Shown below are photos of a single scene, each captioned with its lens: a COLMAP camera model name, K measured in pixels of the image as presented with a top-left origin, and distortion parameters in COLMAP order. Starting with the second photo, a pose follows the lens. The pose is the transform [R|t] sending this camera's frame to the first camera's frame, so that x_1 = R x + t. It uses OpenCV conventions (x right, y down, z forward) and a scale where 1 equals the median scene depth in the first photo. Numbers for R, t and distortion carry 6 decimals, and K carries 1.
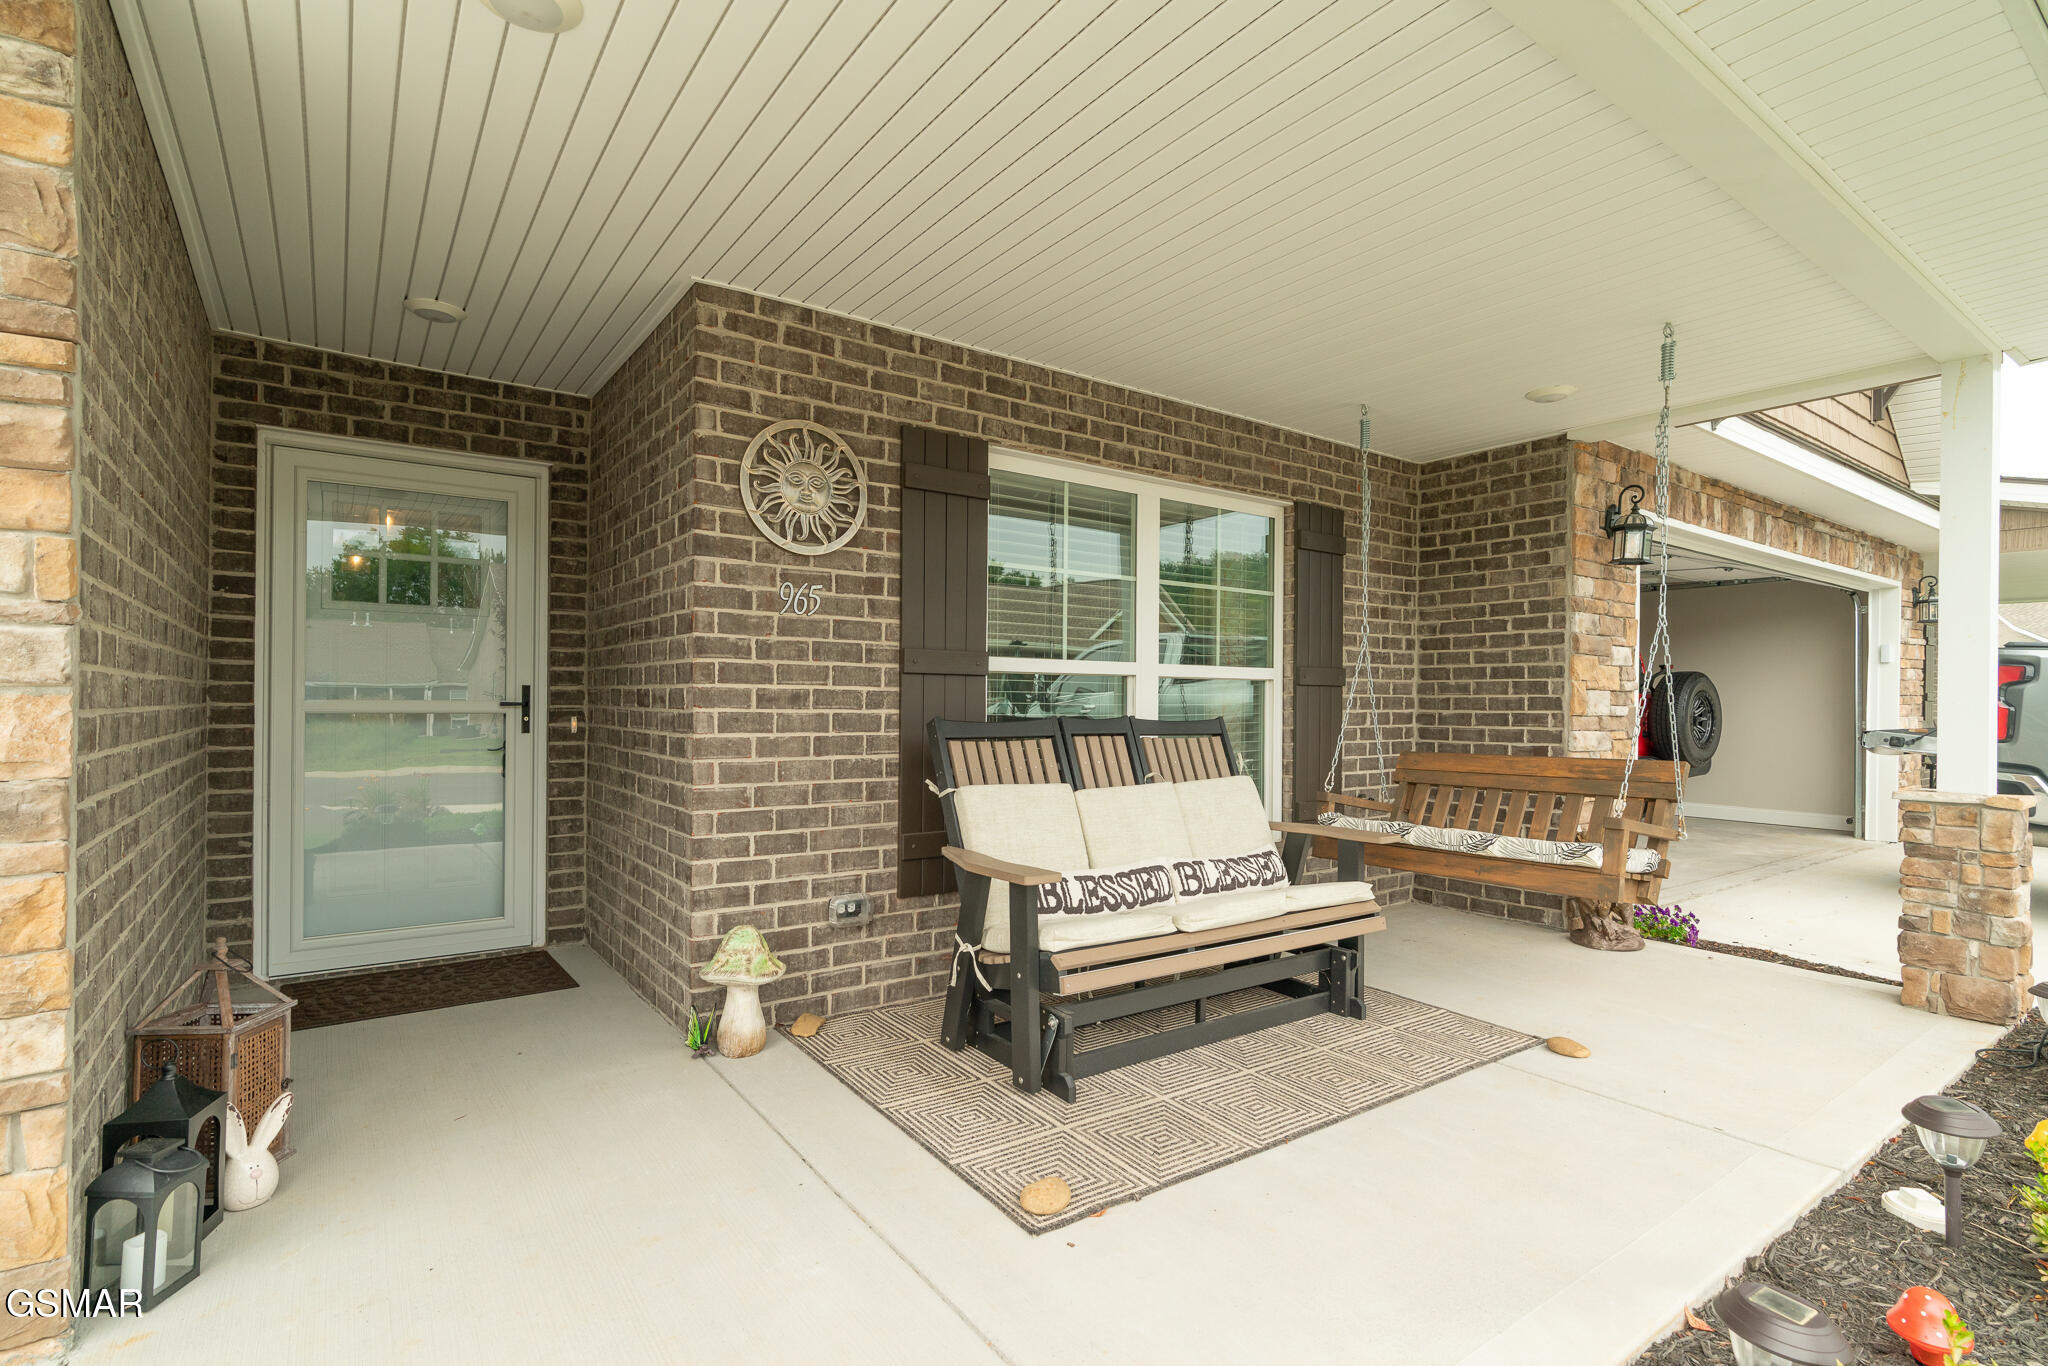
lens RADIAL K [[963.9, 0, 1009.7], [0, 963.9, 703.1], [0, 0, 1]] dist [0.000967, -0.000754]
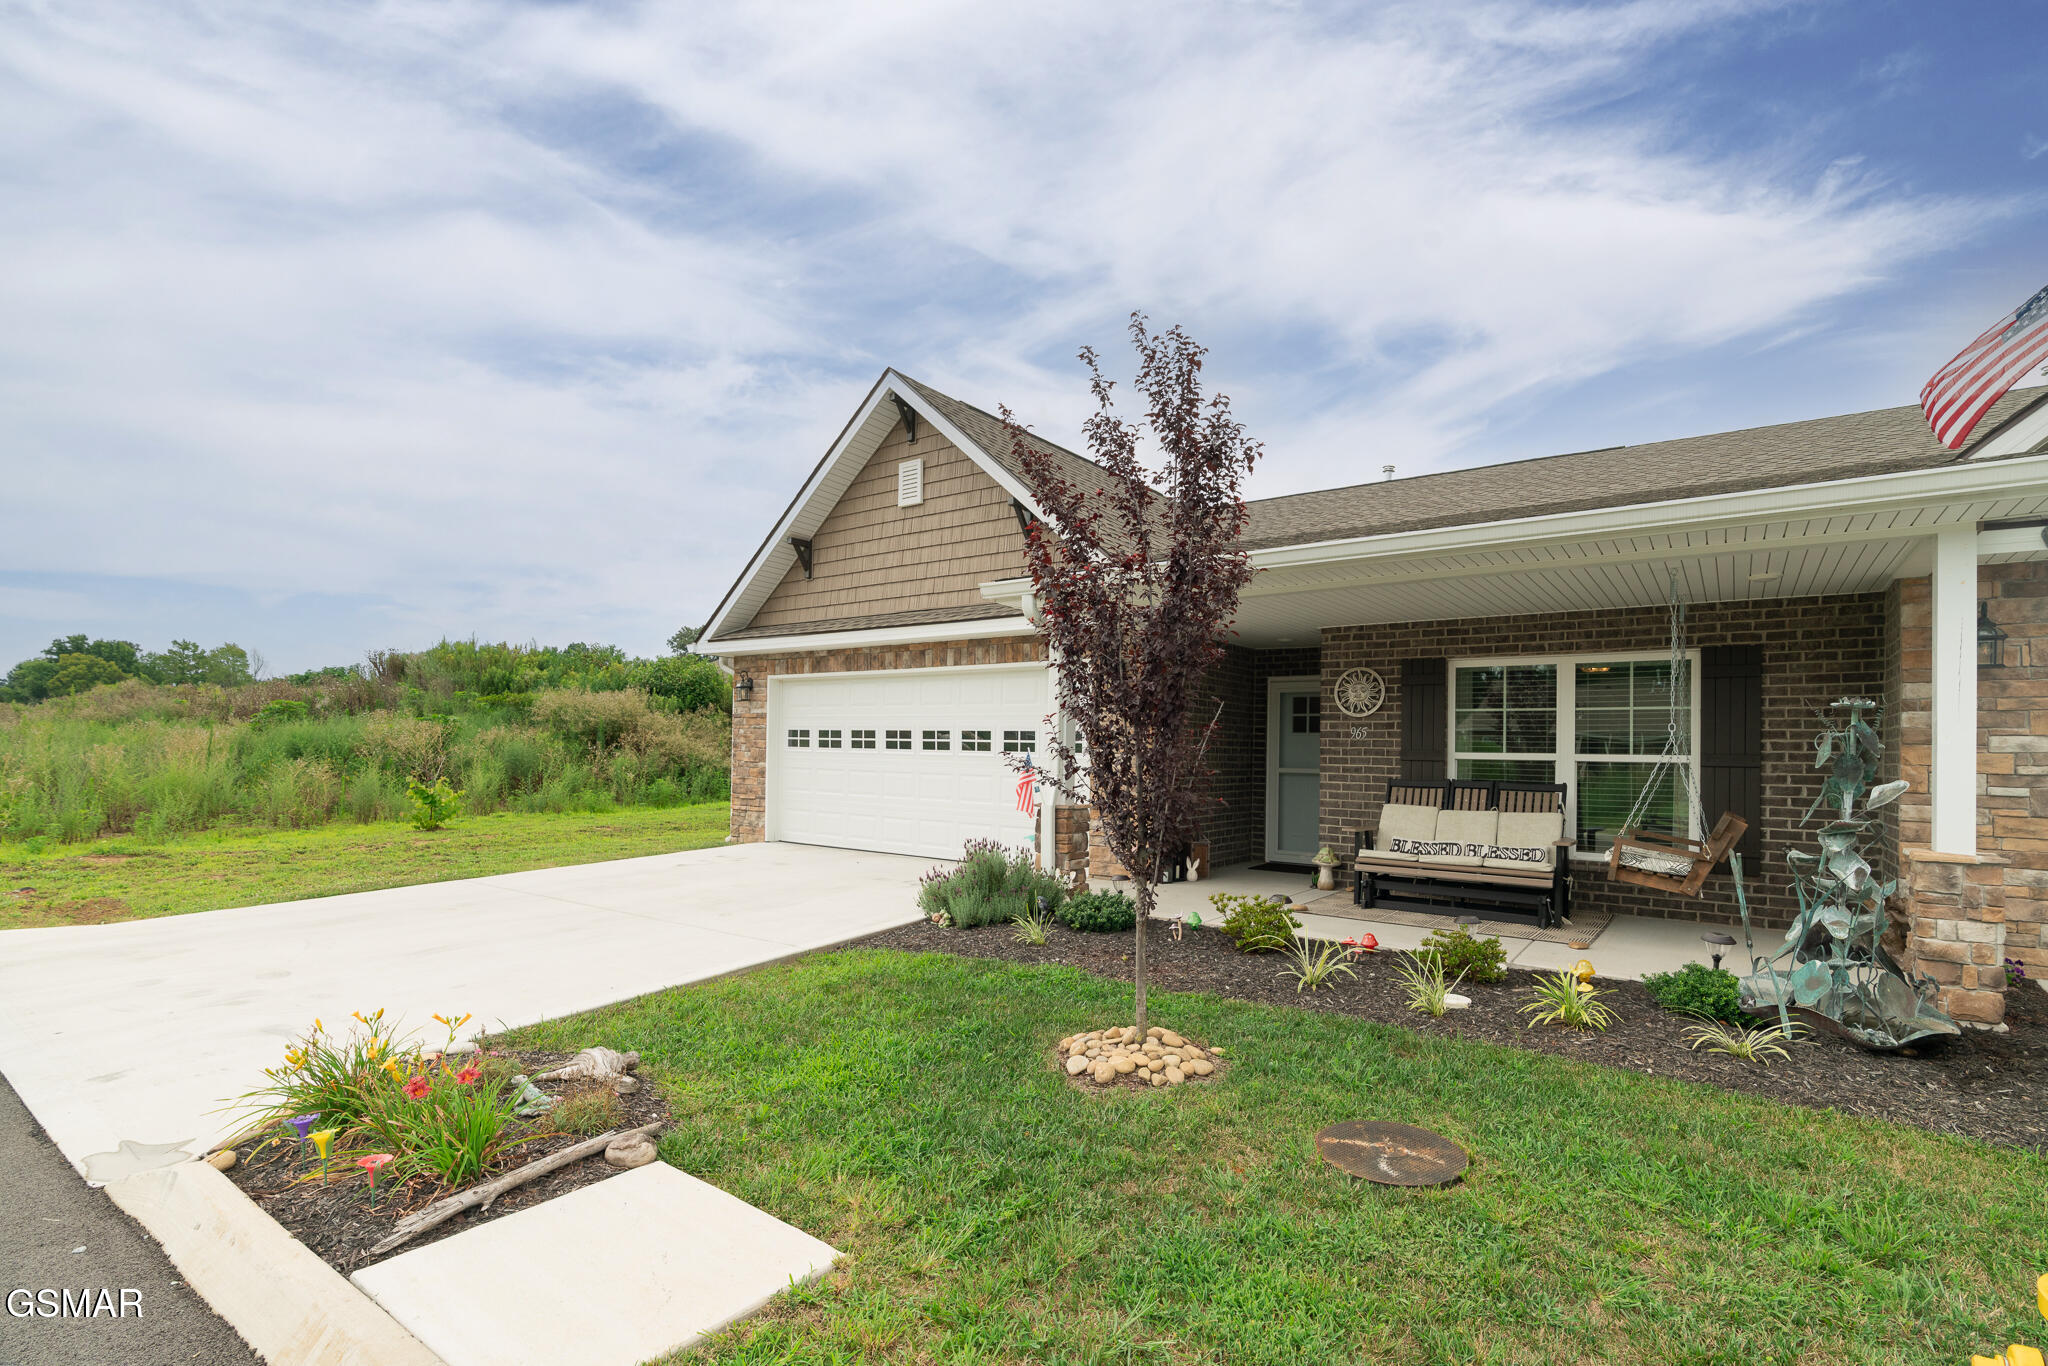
lens RADIAL K [[963.9, 0, 1018.7], [0, 963.9, 750.3], [0, 0, 1]] dist [0.000967, -0.000754]
pose [[0.307498, -0.004751, -0.951537, 2.062385], [-0.016424, 0.999812, -0.010299, -0.015929], [0.951407, 0.018795, 0.307362, -0.737306]]
